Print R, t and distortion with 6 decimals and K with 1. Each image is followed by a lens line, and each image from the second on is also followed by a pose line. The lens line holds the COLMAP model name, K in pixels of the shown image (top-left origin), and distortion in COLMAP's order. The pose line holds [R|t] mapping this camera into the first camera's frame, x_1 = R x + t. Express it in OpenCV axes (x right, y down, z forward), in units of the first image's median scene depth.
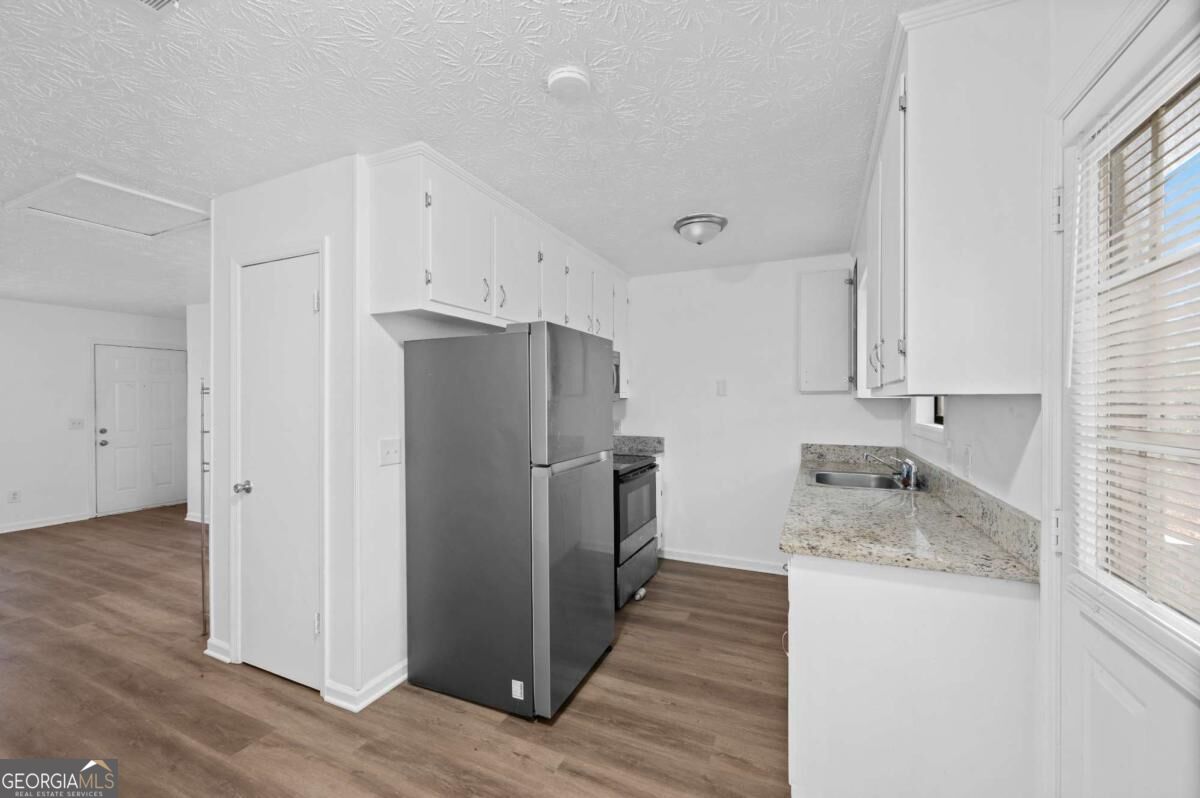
lens RADIAL K [[479.2, 0, 593.8], [0, 479.2, 402.7], [0, 0, 1]] dist [0.002634, -0.000359]
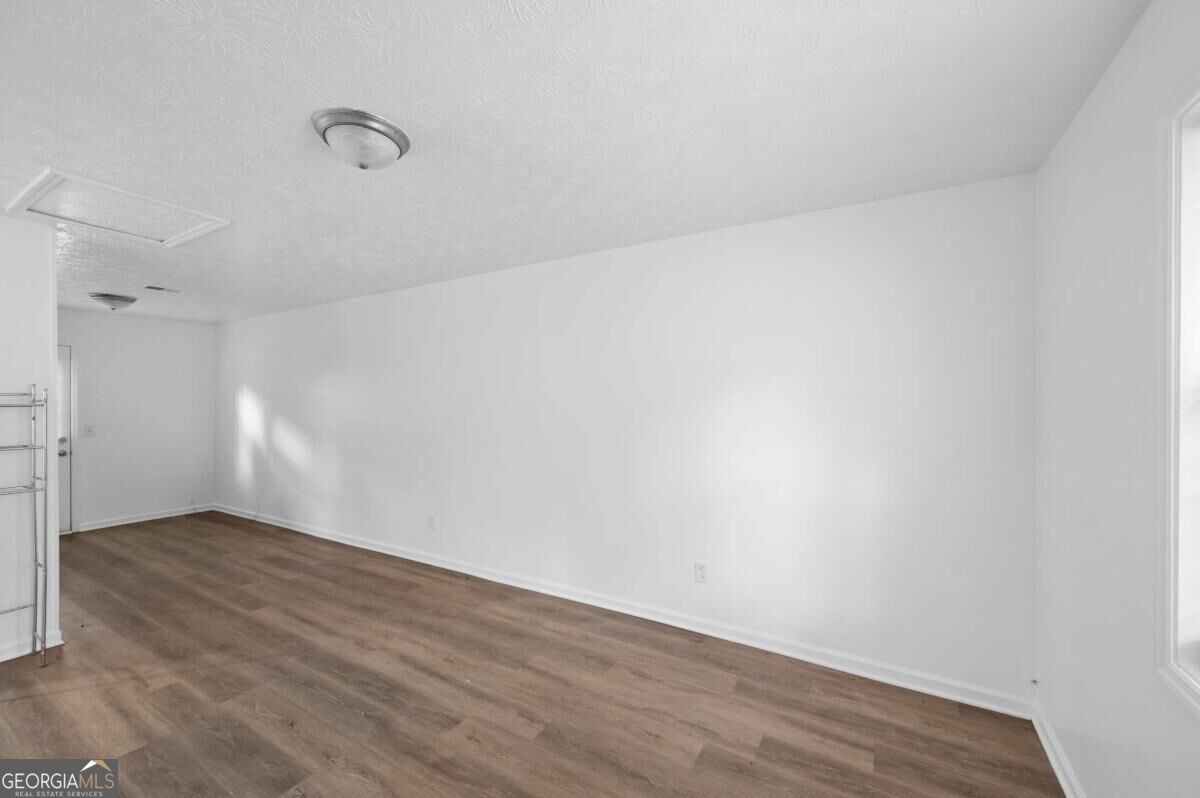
lens RADIAL K [[479.2, 0, 597.8], [0, 479.2, 402.7], [0, 0, 1]] dist [0.002634, -0.000359]
pose [[-0.994178, 0.000220, 0.107754, -0.822051], [0.000265, 1.000000, 0.000396, -0.009754], [-0.107754, 0.000423, -0.994178, 0.753119]]
